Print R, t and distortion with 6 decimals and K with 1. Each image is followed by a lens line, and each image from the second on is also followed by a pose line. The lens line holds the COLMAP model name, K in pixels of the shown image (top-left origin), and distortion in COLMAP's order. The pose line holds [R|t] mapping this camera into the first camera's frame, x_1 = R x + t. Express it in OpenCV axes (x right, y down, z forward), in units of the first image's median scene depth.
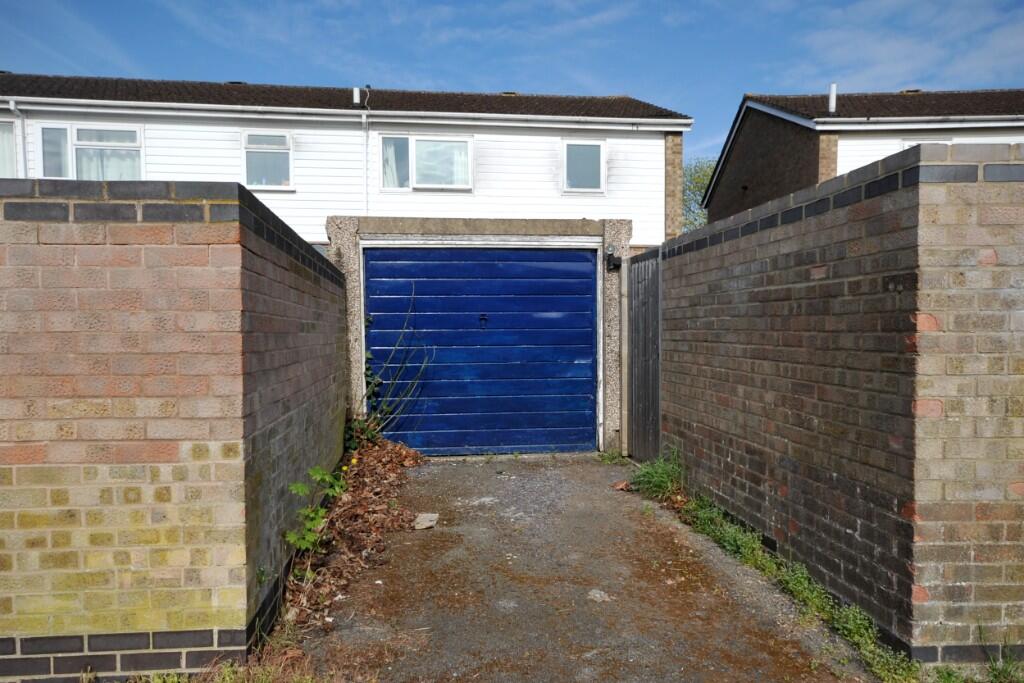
lens RADIAL K [[667.4, 0, 512.0], [0, 667.4, 338.4], [0, 0, 1]] dist [0.027962, 0.003714]
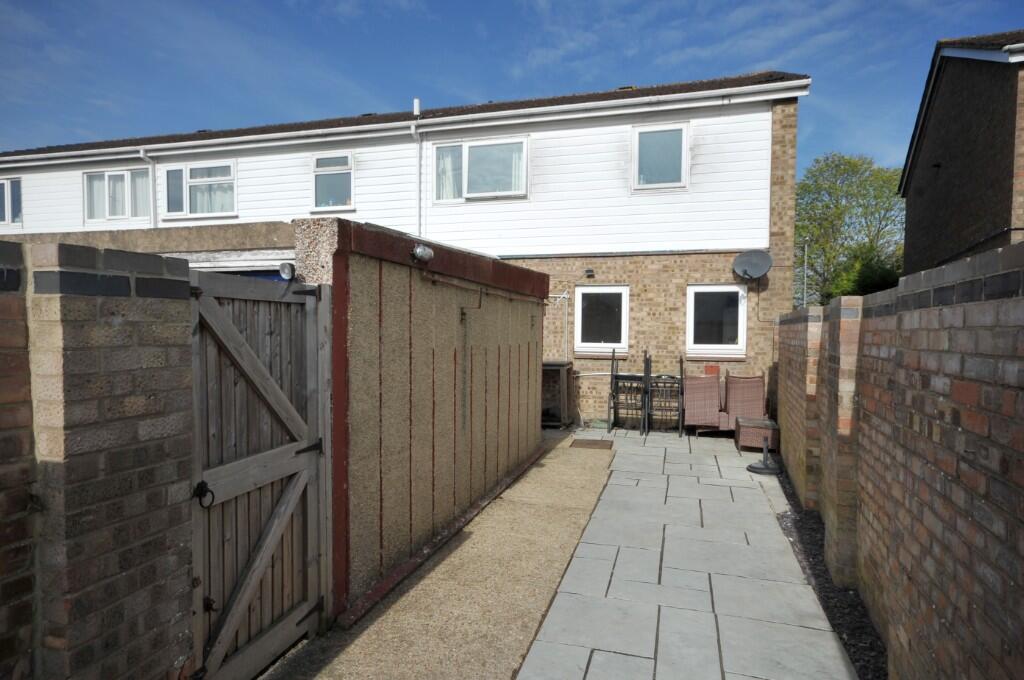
lens RADIAL K [[581.8, 0, 510.6], [0, 581.8, 345.9], [0, 0, 1]] dist [0.024229, -0.000334]
pose [[0.920980, 0.024313, -0.388851, 0.232982], [-0.017168, 0.999614, 0.021838, -0.036324], [0.389232, -0.013436, 0.921042, 0.265886]]
